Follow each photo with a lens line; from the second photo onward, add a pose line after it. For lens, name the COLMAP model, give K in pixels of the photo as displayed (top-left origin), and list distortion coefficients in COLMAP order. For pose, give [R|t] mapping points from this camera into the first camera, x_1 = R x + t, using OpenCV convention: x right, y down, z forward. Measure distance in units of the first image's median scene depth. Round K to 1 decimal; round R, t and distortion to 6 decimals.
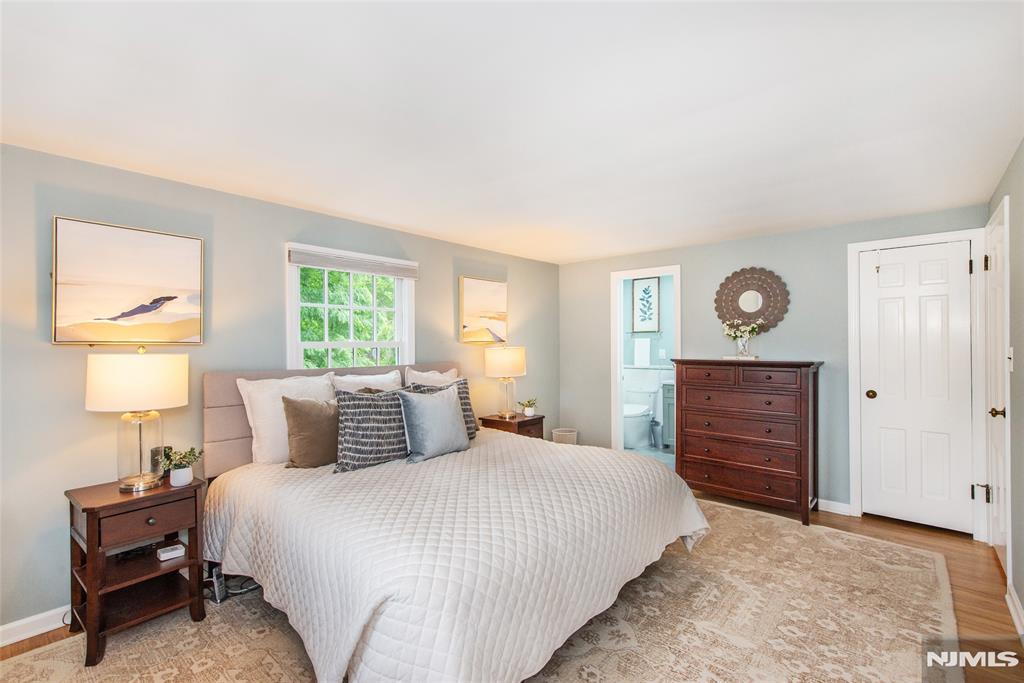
lens RADIAL K [[452.6, 0, 510.1], [0, 452.6, 347.1], [0, 0, 1]] dist [-0.009511, -0.000026]
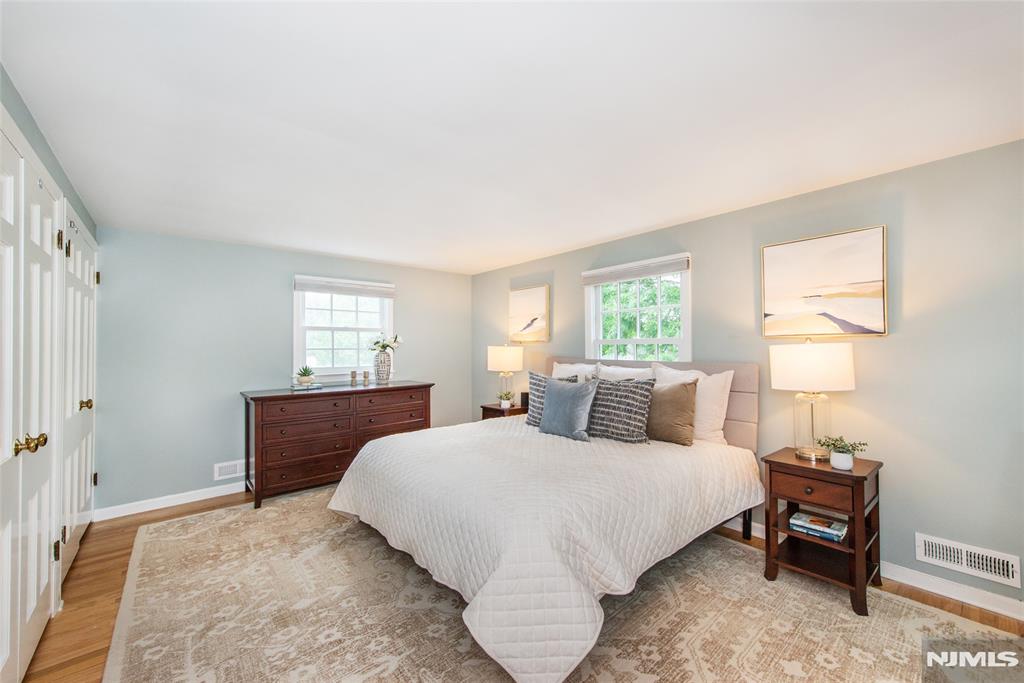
lens RADIAL K [[399.3, 0, 510.2], [0, 399.3, 336.7], [0, 0, 1]] dist [0.019139, 0.000062]
pose [[-0.144345, -0.007098, -0.989502, 0.776641], [0.010738, 0.999904, -0.008739, -0.011910], [0.989469, -0.011887, -0.144255, 0.883304]]
